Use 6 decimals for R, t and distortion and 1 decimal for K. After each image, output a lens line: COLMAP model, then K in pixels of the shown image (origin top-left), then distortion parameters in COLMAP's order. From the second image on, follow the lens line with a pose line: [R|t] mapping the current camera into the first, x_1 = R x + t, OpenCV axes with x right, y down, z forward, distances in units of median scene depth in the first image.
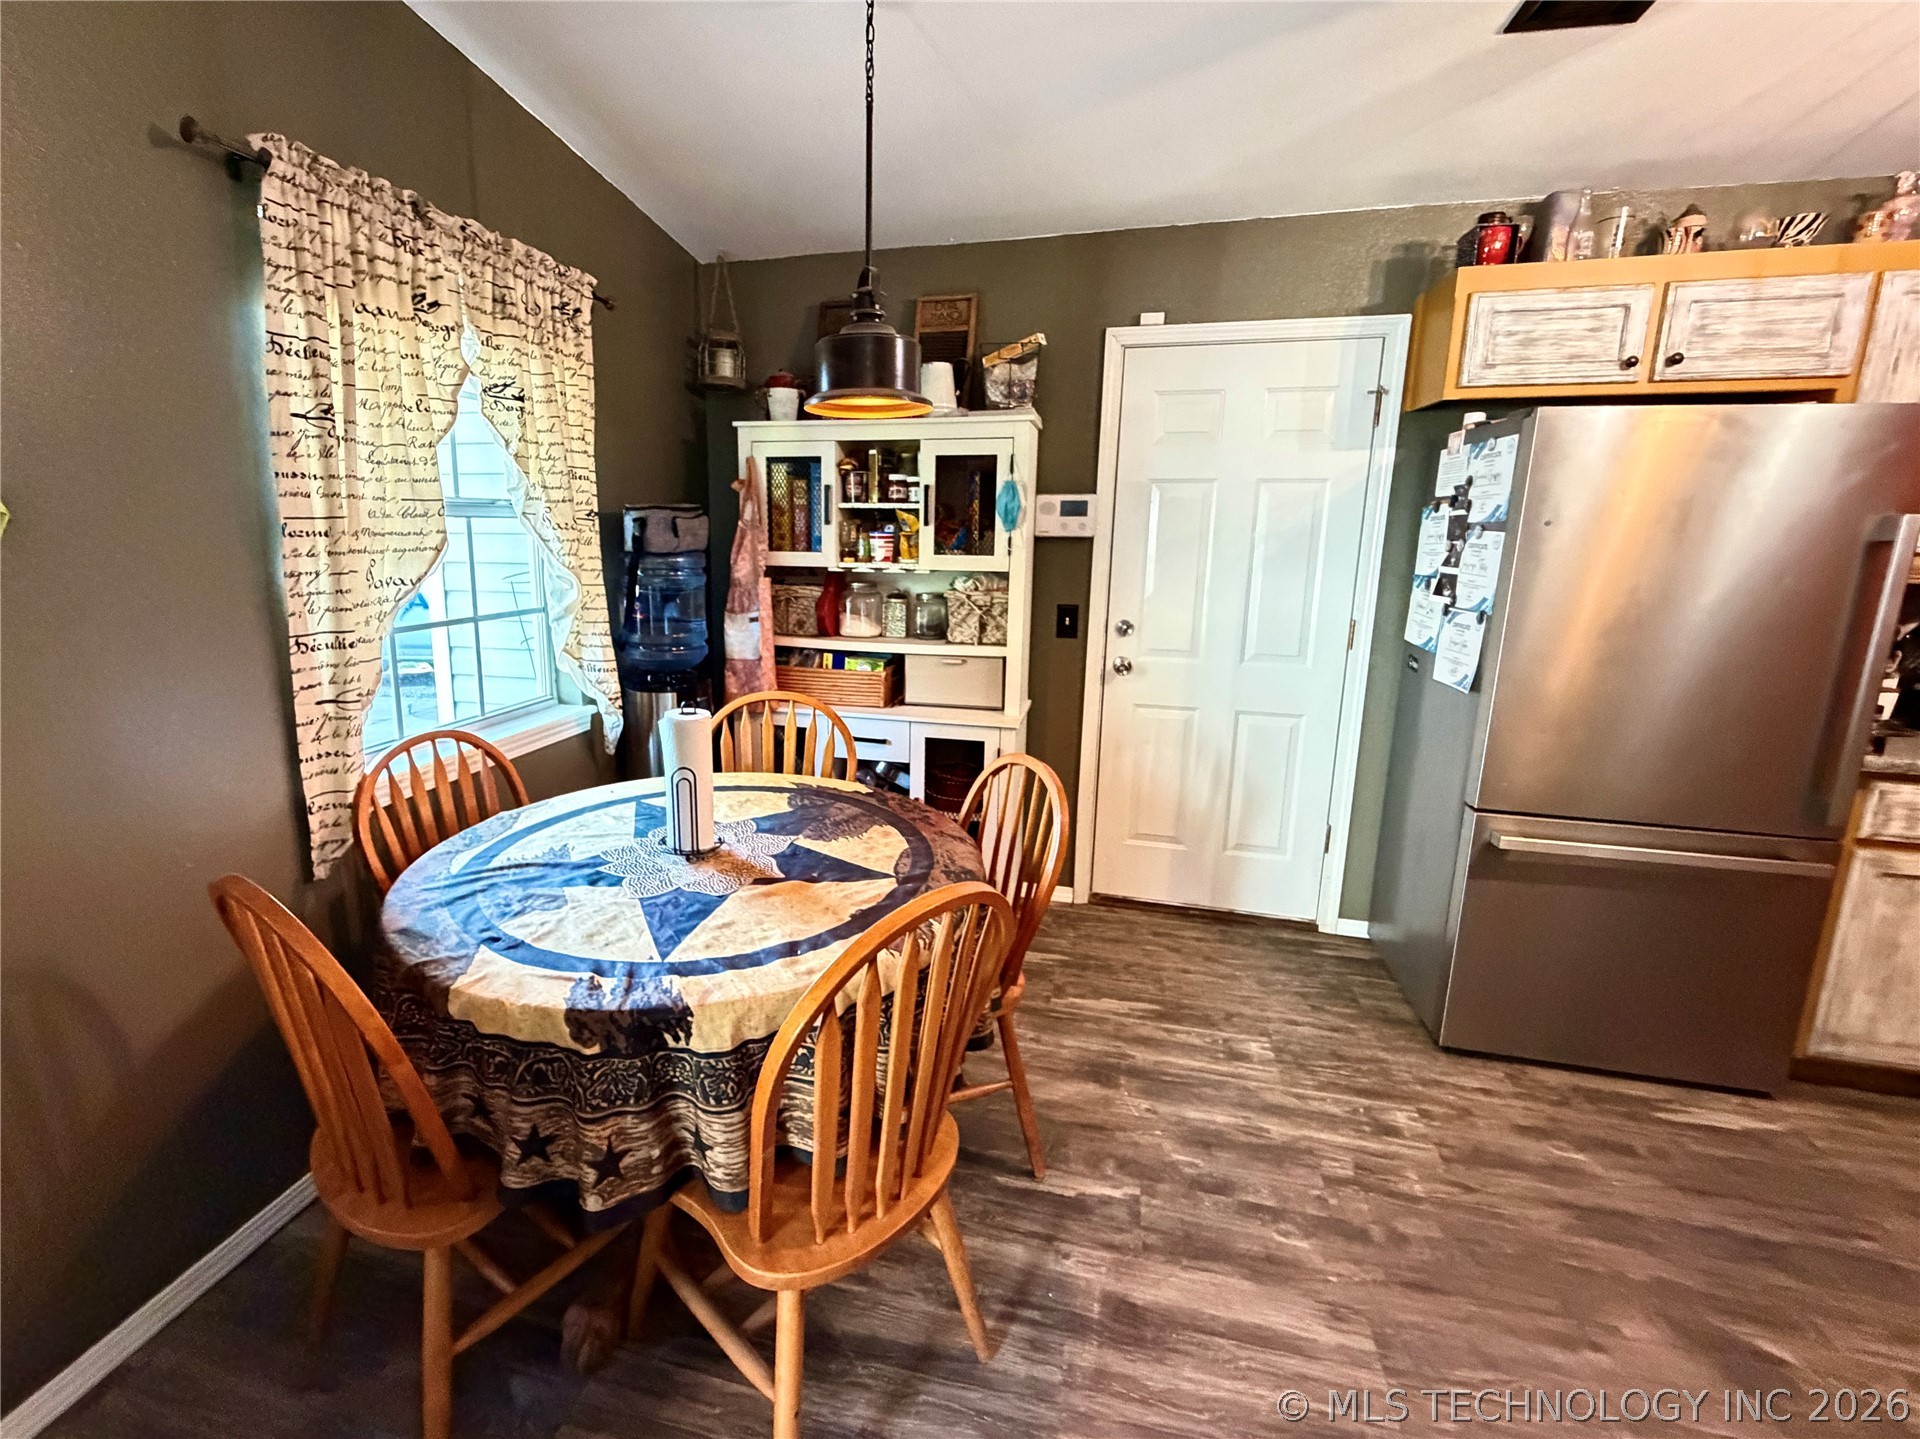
lens RADIAL K [[835.1, 0, 889.9], [0, 835.1, 683.8], [0, 0, 1]] dist [0.000905, -0.000038]
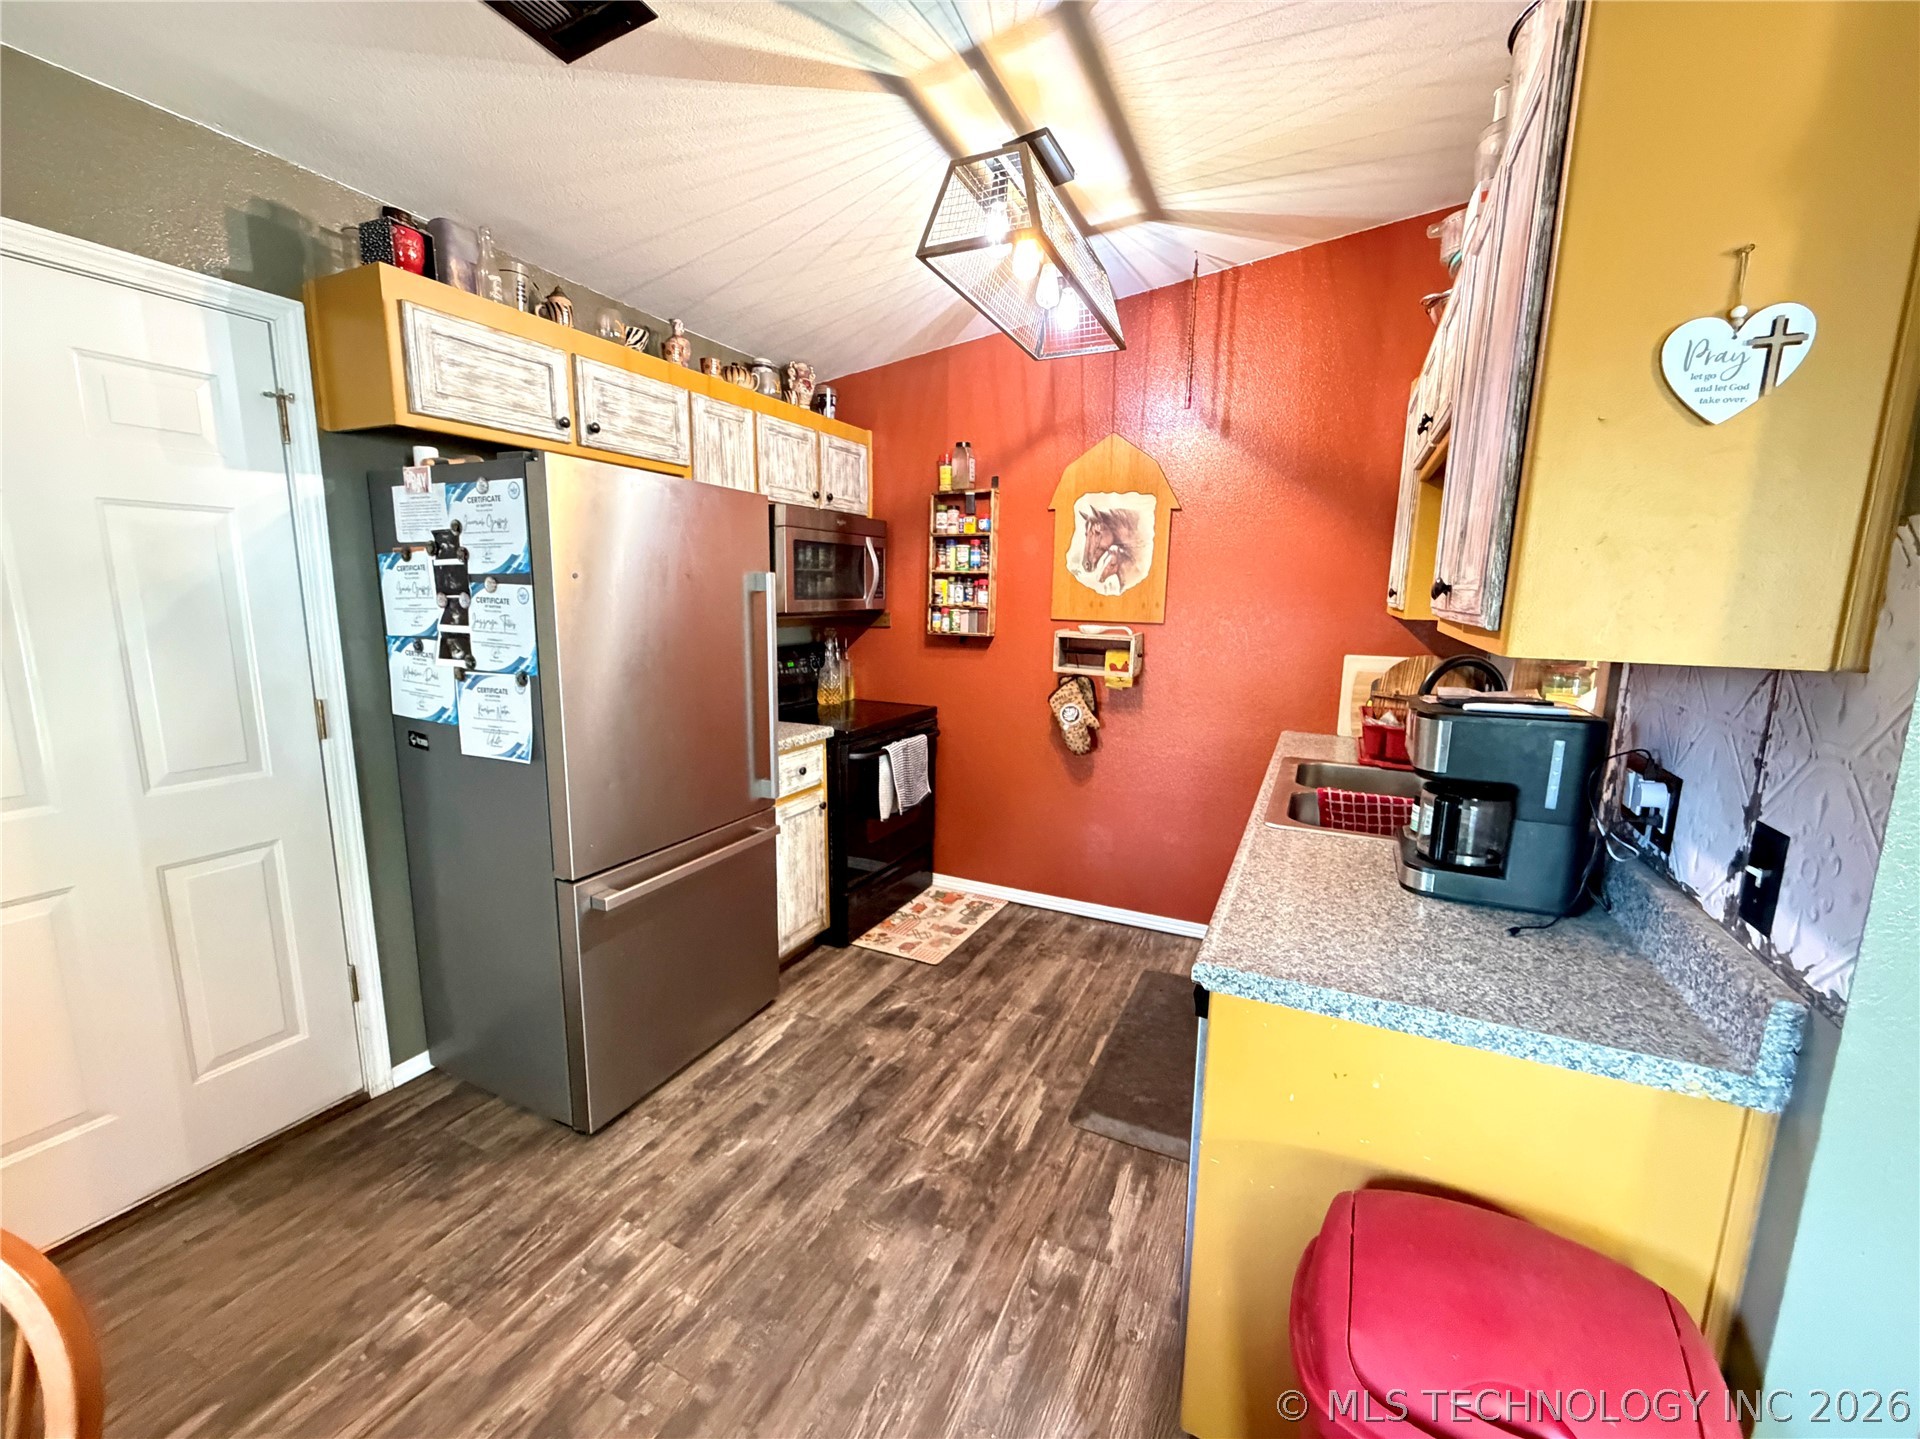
lens RADIAL K [[768.0, 0, 959.1], [0, 768.0, 718.7], [0, 0, 1]] dist [0.000814, -0.000206]
pose [[0.189285, -0.170996, 0.966919, -0.016206], [0.171987, 0.975271, 0.138805, -0.070121], [-0.966743, 0.140023, 0.214013, 0.361571]]
